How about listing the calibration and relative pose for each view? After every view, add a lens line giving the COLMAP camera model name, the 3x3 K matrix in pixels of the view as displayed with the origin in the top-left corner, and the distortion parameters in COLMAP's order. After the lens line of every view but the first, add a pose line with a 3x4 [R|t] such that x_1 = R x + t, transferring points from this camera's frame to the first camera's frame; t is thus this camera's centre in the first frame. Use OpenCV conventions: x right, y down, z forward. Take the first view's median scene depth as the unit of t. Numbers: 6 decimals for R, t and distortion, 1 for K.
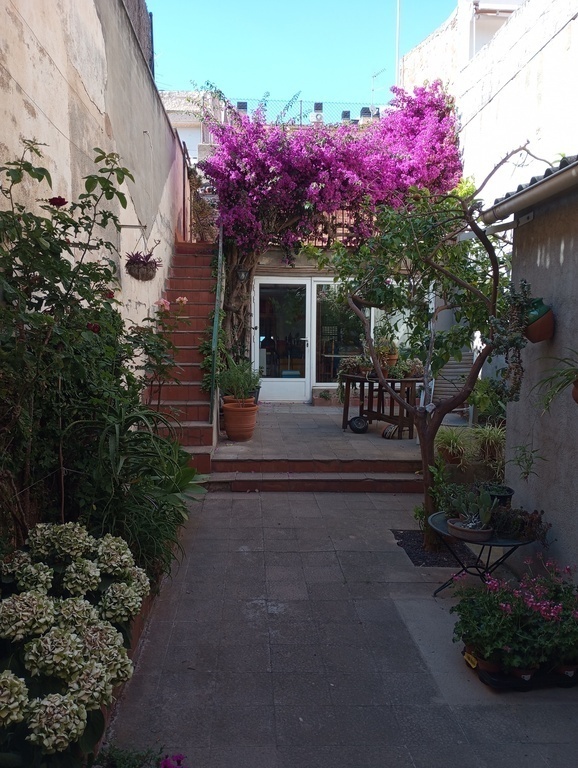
lens RADIAL K [[642.1, 0, 289.0], [0, 642.1, 384.0], [0, 0, 1]] dist [0.062450, -0.005155]
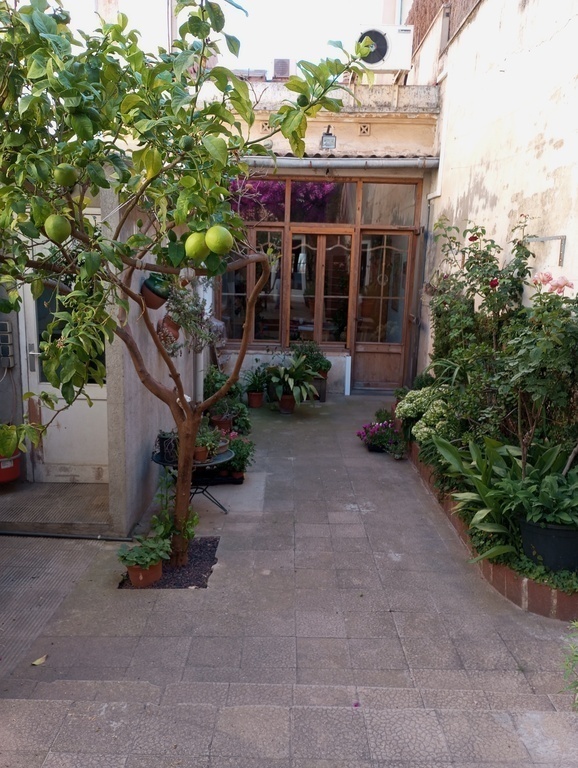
lens RADIAL K [[642.1, 0, 289.0], [0, 642.1, 384.0], [0, 0, 1]] dist [0.062450, -0.005155]
pose [[-0.997178, -0.049123, 0.056775, 0.042760], [-0.033259, 0.967017, 0.252533, -0.218859], [-0.067307, 0.249932, -0.965921, 1.994790]]
